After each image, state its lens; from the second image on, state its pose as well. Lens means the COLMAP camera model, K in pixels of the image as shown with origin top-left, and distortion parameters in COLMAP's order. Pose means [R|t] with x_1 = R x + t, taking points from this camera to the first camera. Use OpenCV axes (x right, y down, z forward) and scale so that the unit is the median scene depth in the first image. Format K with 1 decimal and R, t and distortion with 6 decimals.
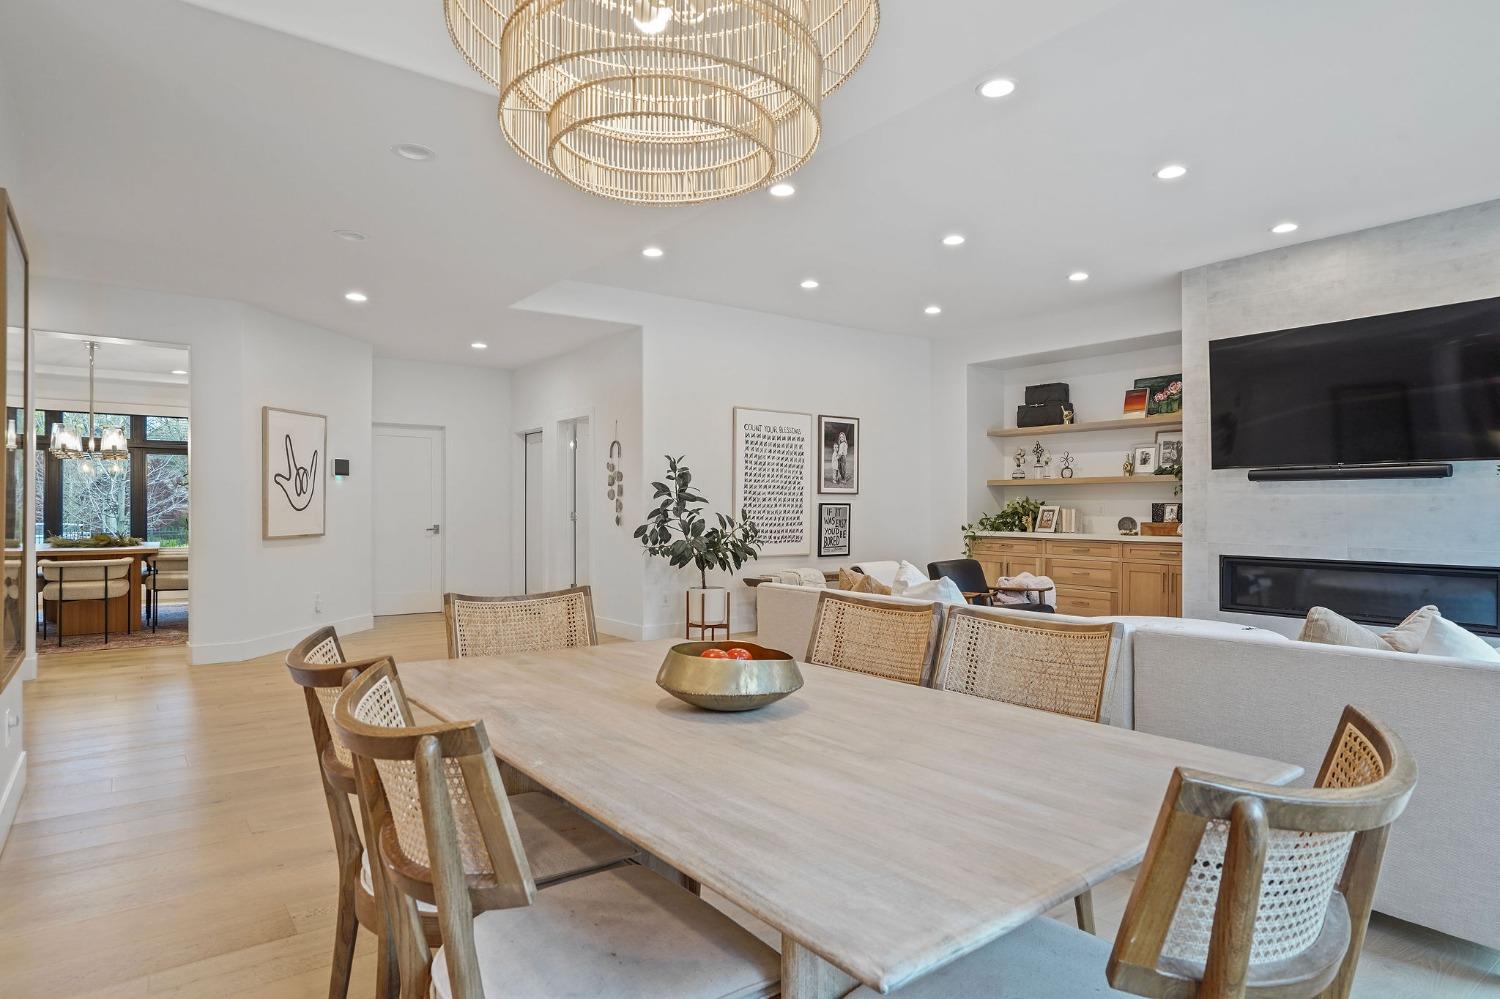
lens RADIAL K [[852.8, 0, 743.2], [0, 852.8, 505.3], [0, 0, 1]] dist [-0.043240, 0.036470]
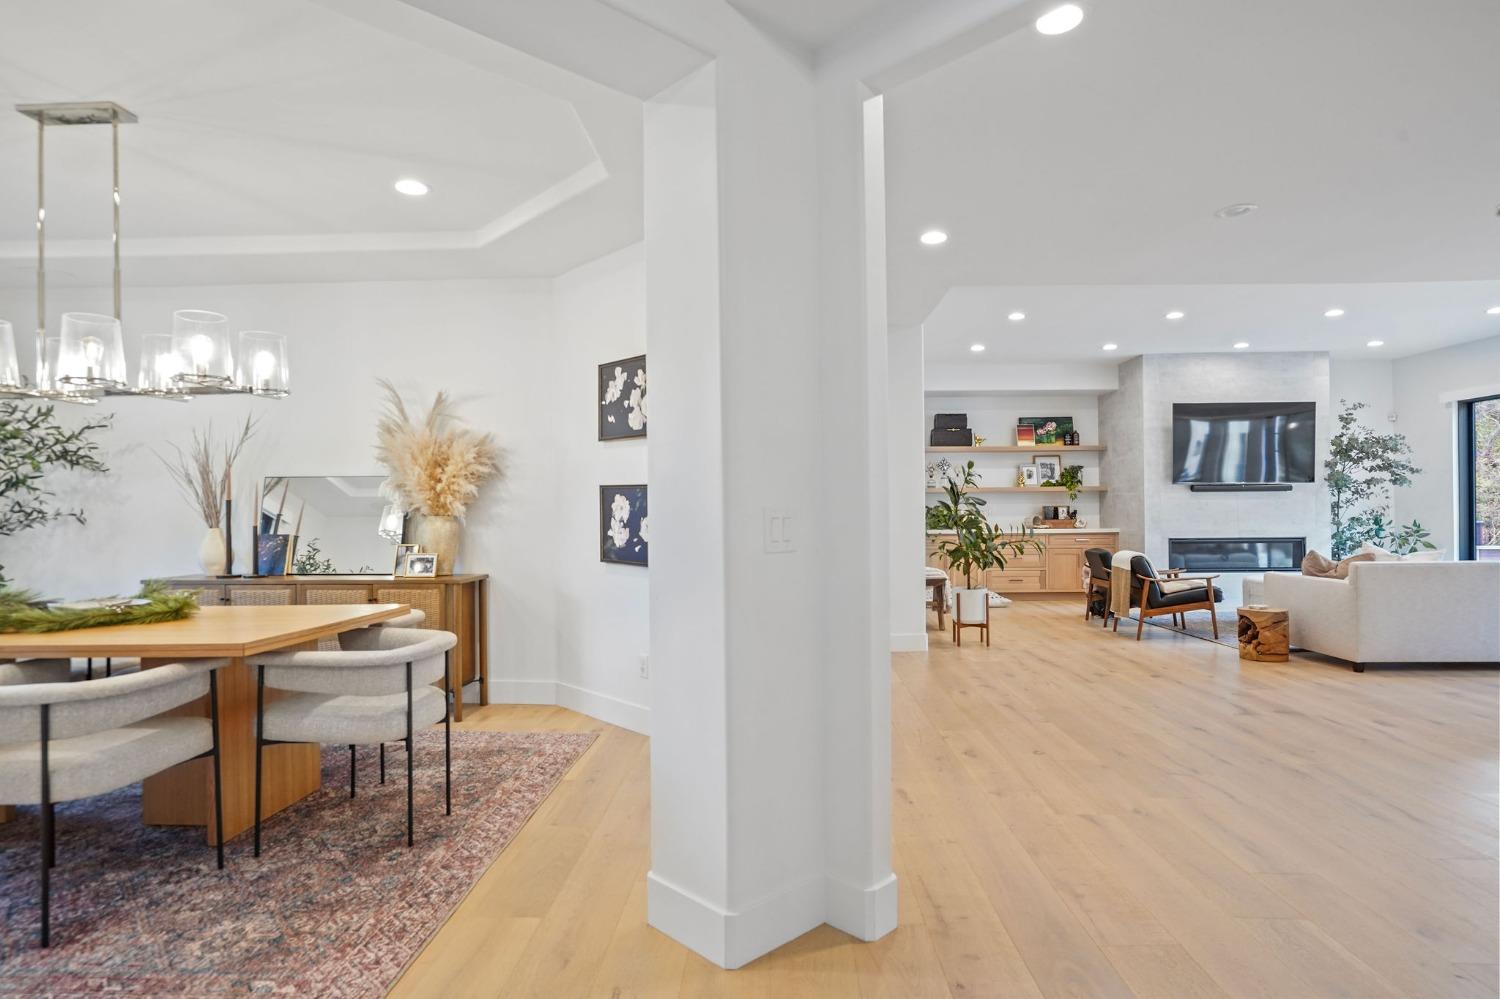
lens RADIAL K [[817.3, 0, 750.7], [0, 817.3, 509.8], [0, 0, 1]] dist [-0.047726, 0.038101]
pose [[0.620718, -0.005762, 0.784013, -0.869111], [0.008569, 0.999963, 0.000565, -0.001152], [-0.783987, 0.006368, 0.620744, 0.521373]]
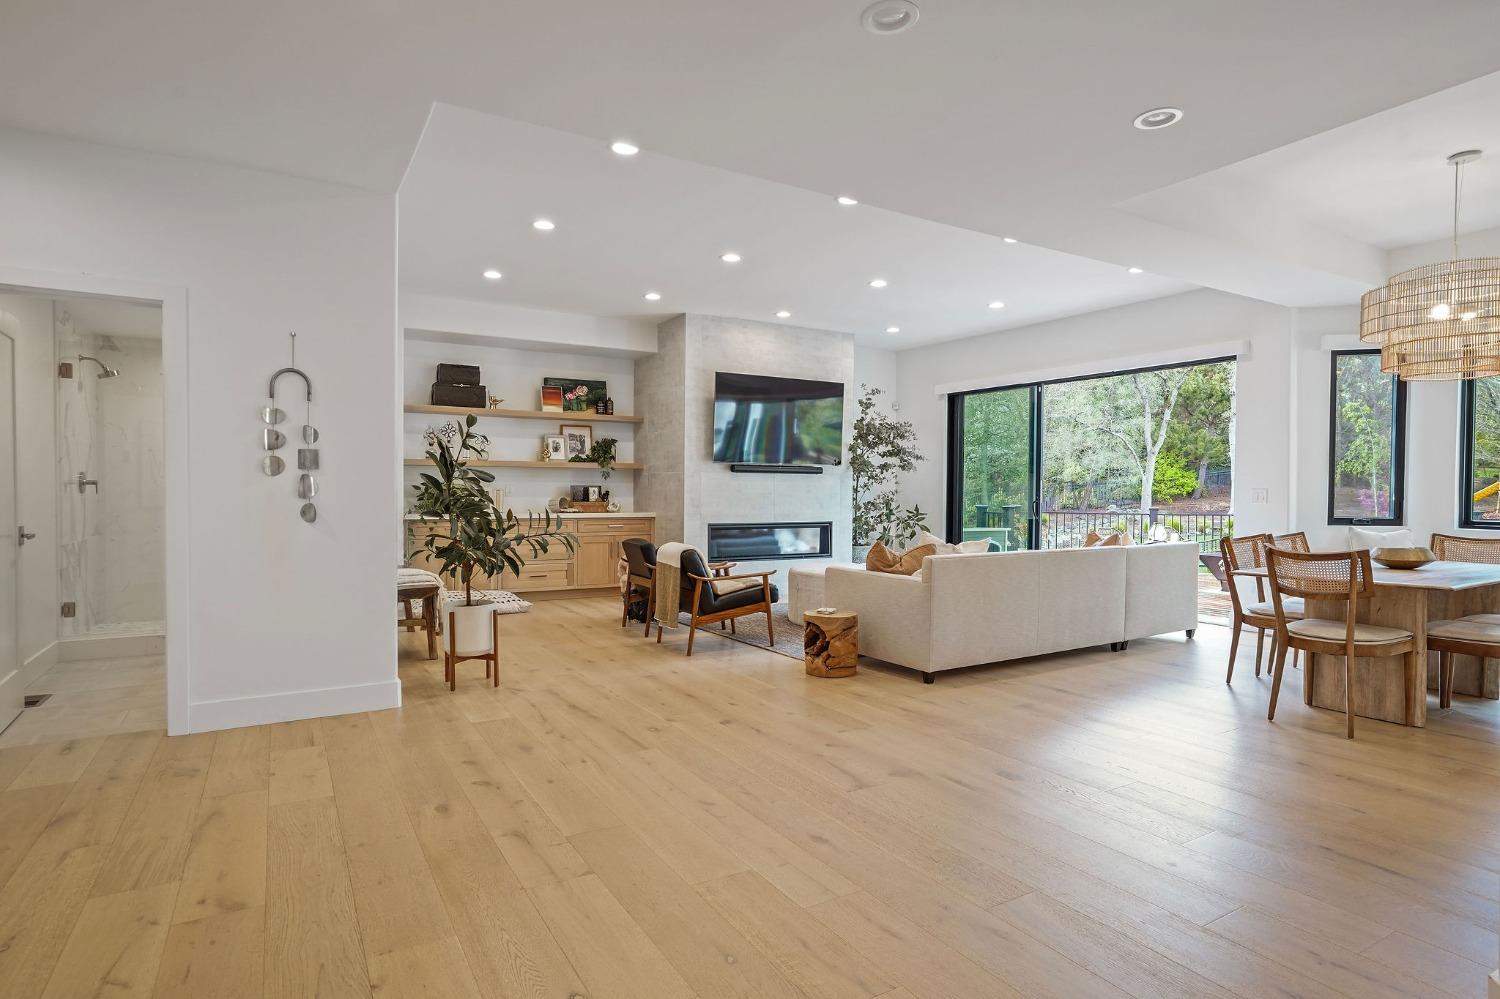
lens RADIAL K [[808.4, 0, 750.7], [0, 808.4, 505.4], [0, 0, 1]] dist [-0.045666, 0.029026]
pose [[0.100129, -0.020029, 0.994773, -0.602551], [-0.007719, 0.999752, 0.020906, -0.000081], [-0.994944, -0.009772, 0.099950, 0.617091]]
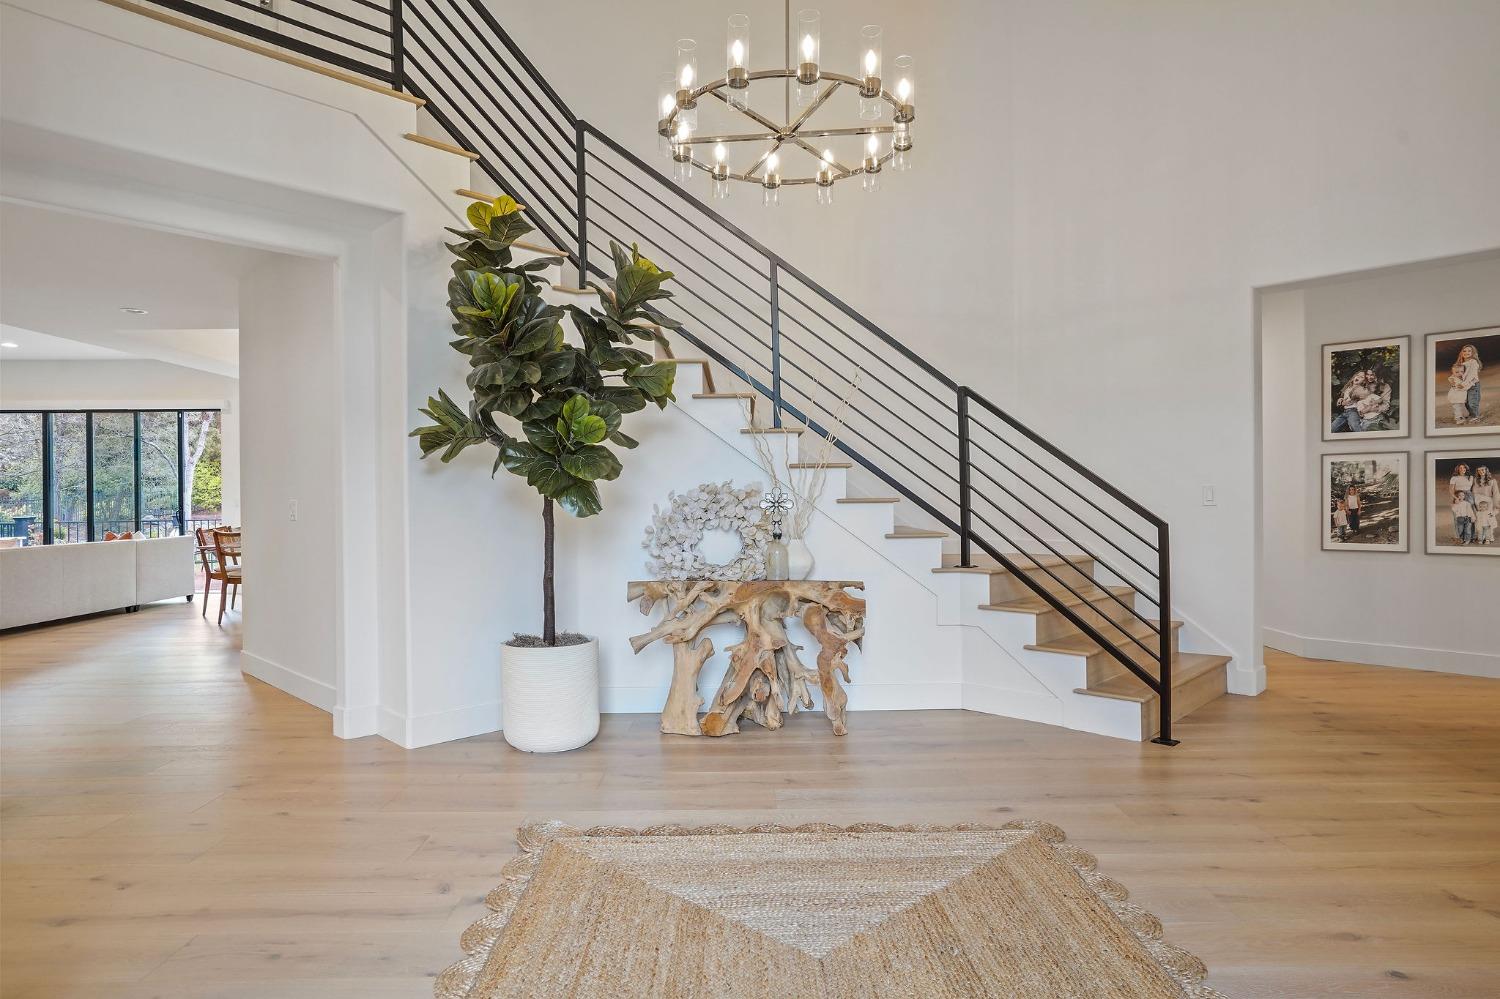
lens RADIAL K [[808.4, 0, 750.7], [0, 808.4, 505.4], [0, 0, 1]] dist [-0.045666, 0.029026]
pose [[-0.823411, -0.001832, 0.567443, -1.128605], [0.003694, 0.999956, 0.008589, -0.003196], [-0.567433, 0.009168, -0.823368, 0.758908]]
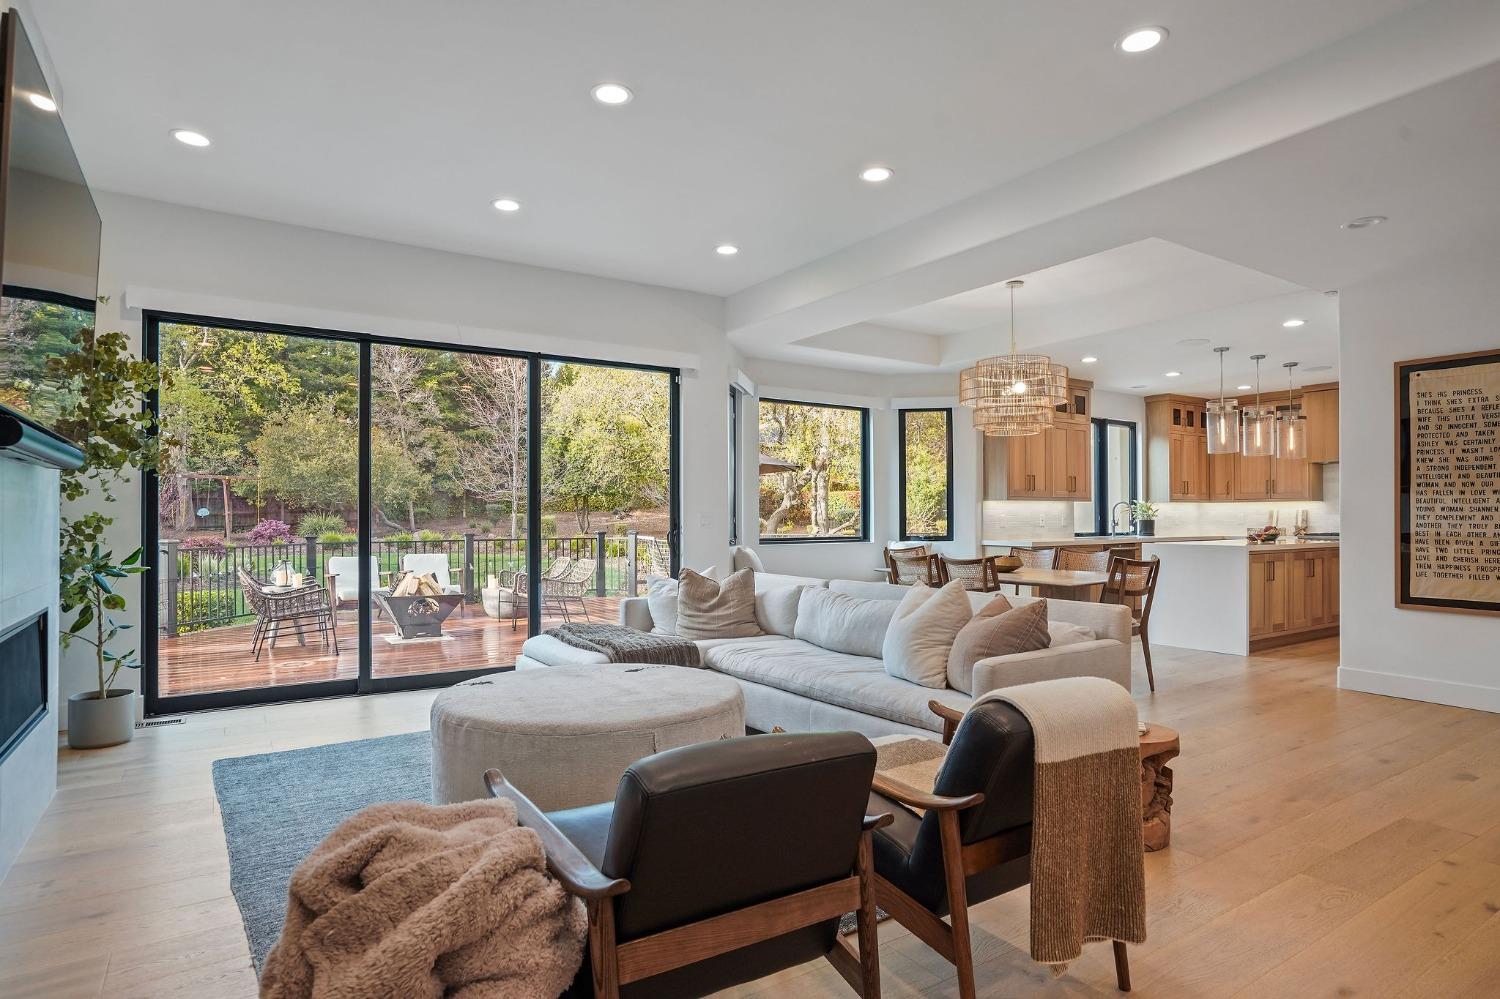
lens RADIAL K [[817.3, 0, 750.7], [0, 817.3, 509.8], [0, 0, 1]] dist [-0.047726, 0.038101]
pose [[-0.998706, 0.000284, 0.050854, 0.189712], [-0.000297, 0.999935, -0.011419, 0.002567], [-0.050854, -0.011419, -0.998641, 0.993270]]
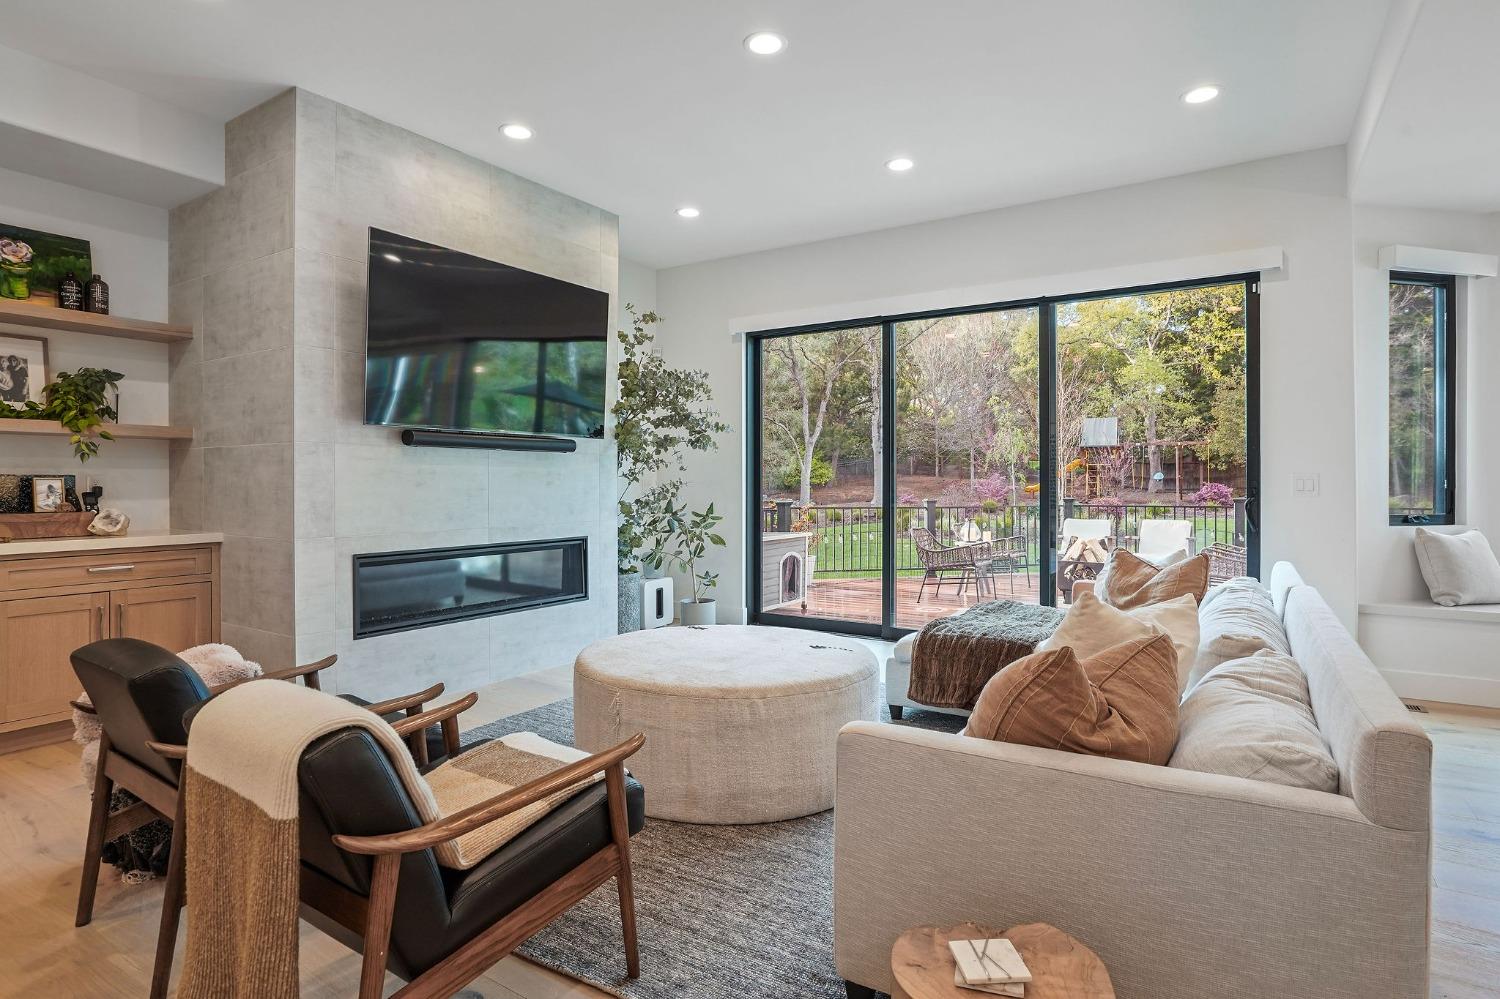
lens RADIAL K [[787.7, 0, 747.3], [0, 787.7, 482.7], [0, 0, 1]] dist [-0.057925, 0.037532]
pose [[-0.349534, -0.000561, 0.936923, -0.086193], [0.000467, 1.000000, 0.000773, 0.002121], [-0.936923, 0.000707, -0.349534, 0.717640]]
